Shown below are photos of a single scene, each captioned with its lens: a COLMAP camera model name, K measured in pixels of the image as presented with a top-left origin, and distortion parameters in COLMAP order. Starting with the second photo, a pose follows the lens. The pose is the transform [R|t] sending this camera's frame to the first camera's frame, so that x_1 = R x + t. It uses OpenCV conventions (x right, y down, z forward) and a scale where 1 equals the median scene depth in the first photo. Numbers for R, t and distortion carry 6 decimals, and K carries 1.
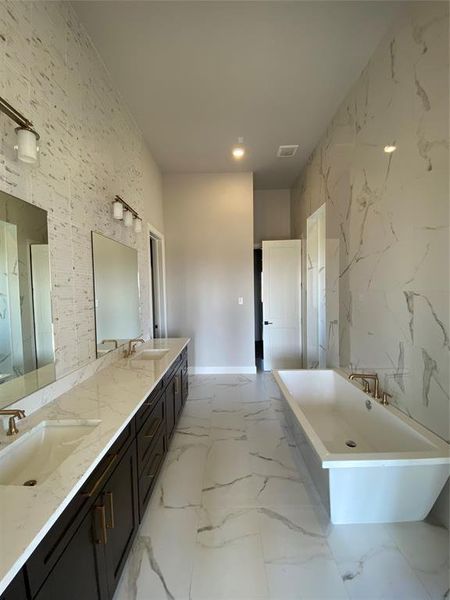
lens RADIAL K [[243.3, 0, 225.0], [0, 243.3, 300.0], [0, 0, 1]] dist [0.035987, -0.029669]
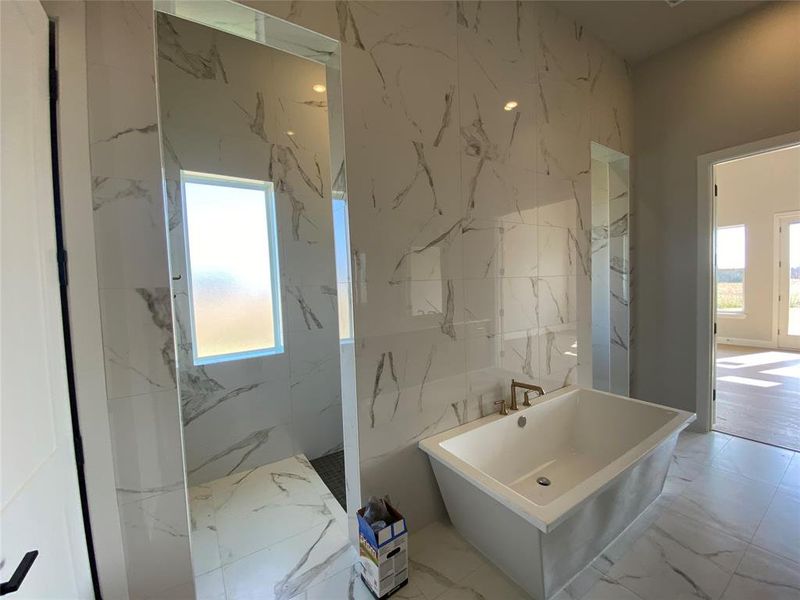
lens RADIAL K [[324.3, 0, 400.0], [0, 324.3, 300.0], [0, 0, 1]] dist [0.035987, -0.029669]
pose [[-0.552981, 0.000489, 0.833194, -0.059113], [0.081037, 0.995290, 0.053200, -0.040140], [-0.829244, 0.096938, -0.550416, 1.587411]]
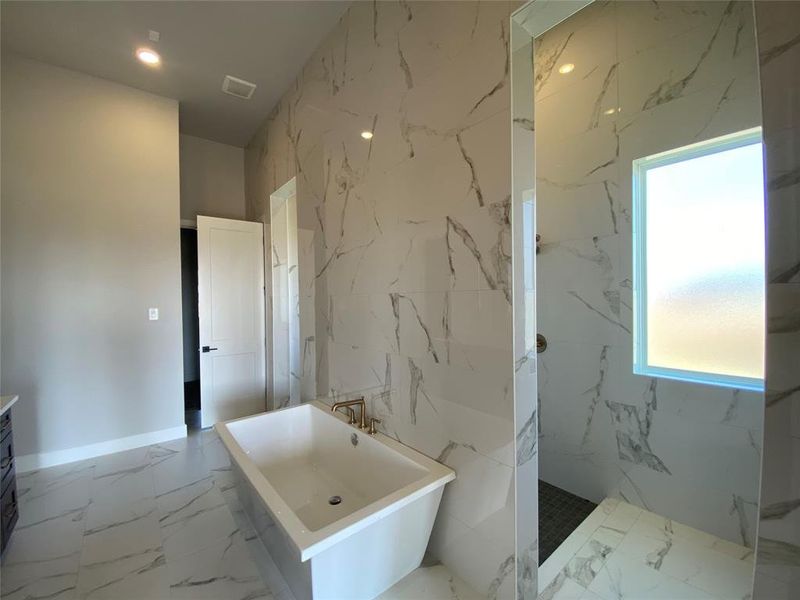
lens RADIAL K [[324.3, 0, 400.0], [0, 324.3, 300.0], [0, 0, 1]] dist [0.035987, -0.029669]
pose [[0.764860, 0.003134, 0.644189, 0.022707], [0.025547, 0.999054, -0.035192, 0.021308], [-0.643689, 0.043374, 0.764057, 0.085381]]
